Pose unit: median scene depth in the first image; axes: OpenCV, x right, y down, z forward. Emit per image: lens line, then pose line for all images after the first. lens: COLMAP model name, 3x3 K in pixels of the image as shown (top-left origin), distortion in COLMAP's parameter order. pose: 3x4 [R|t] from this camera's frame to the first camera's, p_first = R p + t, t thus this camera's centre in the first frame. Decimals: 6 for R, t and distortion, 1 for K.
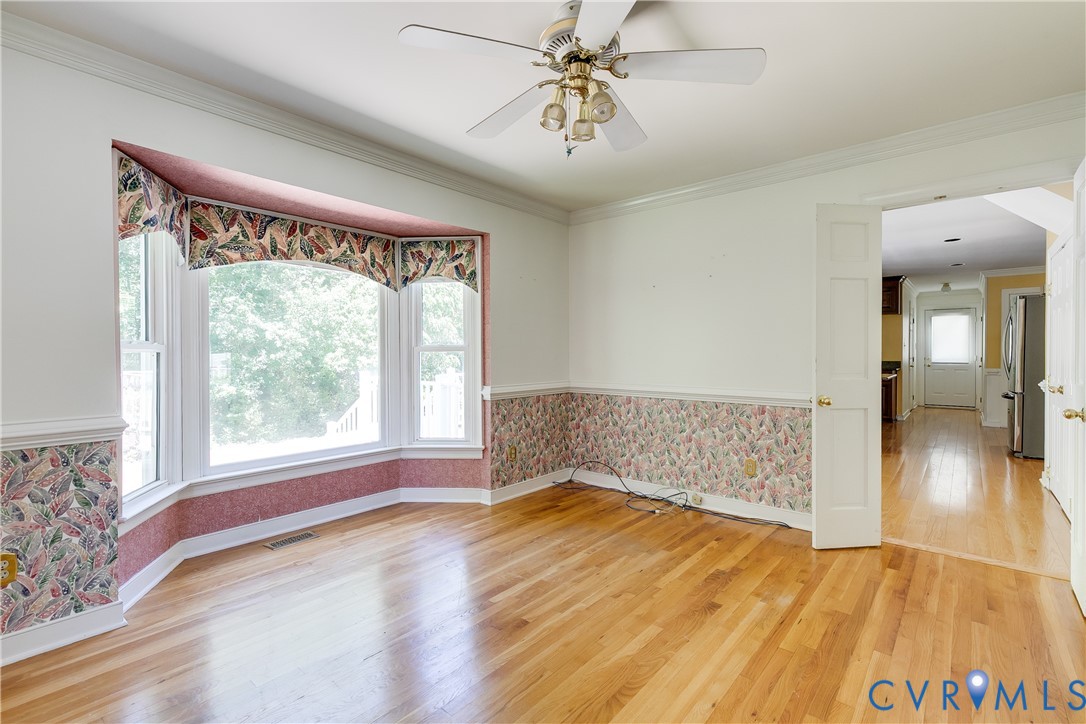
lens RADIAL K [[488.8, 0, 546.6], [0, 488.8, 356.4], [0, 0, 1]] dist [0.001659, -0.000707]
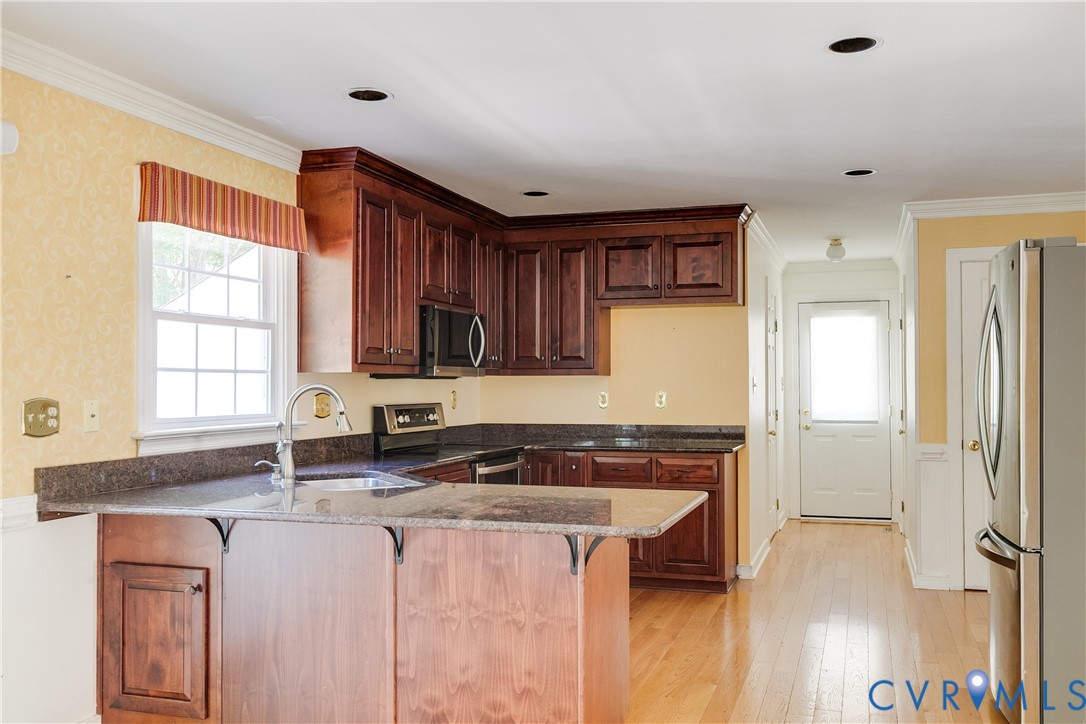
lens RADIAL K [[1052.9, 0, 546.8], [0, 1052.9, 364.7], [0, 0, 1]] dist [0.019380, 0.000000]
pose [[0.914335, 0.008299, 0.404873, 0.214844], [0.004300, 0.999535, -0.030197, -0.013063], [-0.404935, 0.029351, 0.913874, 0.265312]]
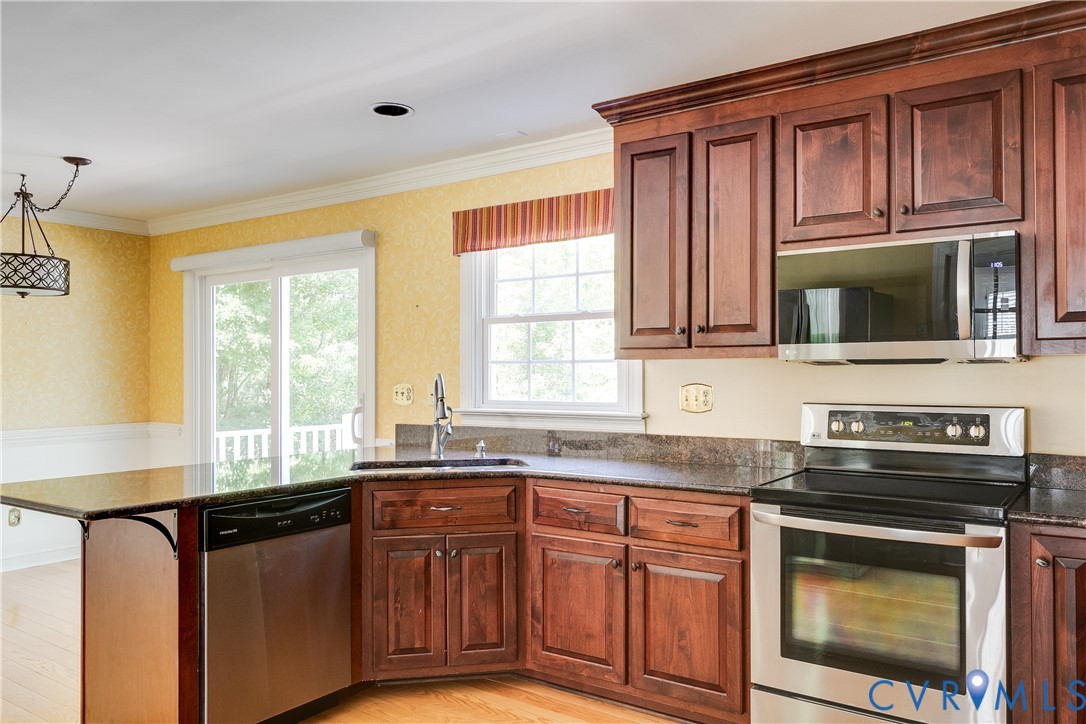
lens RADIAL K [[806.0, 0, 539.5], [0, 806.0, 361.1], [0, 0, 1]] dist [-0.006820, 0.009382]
pose [[0.097324, -0.014316, -0.995150, 0.776082], [-0.007923, 0.999854, -0.015159, -0.020490], [0.995221, 0.009360, 0.097196, 0.805007]]
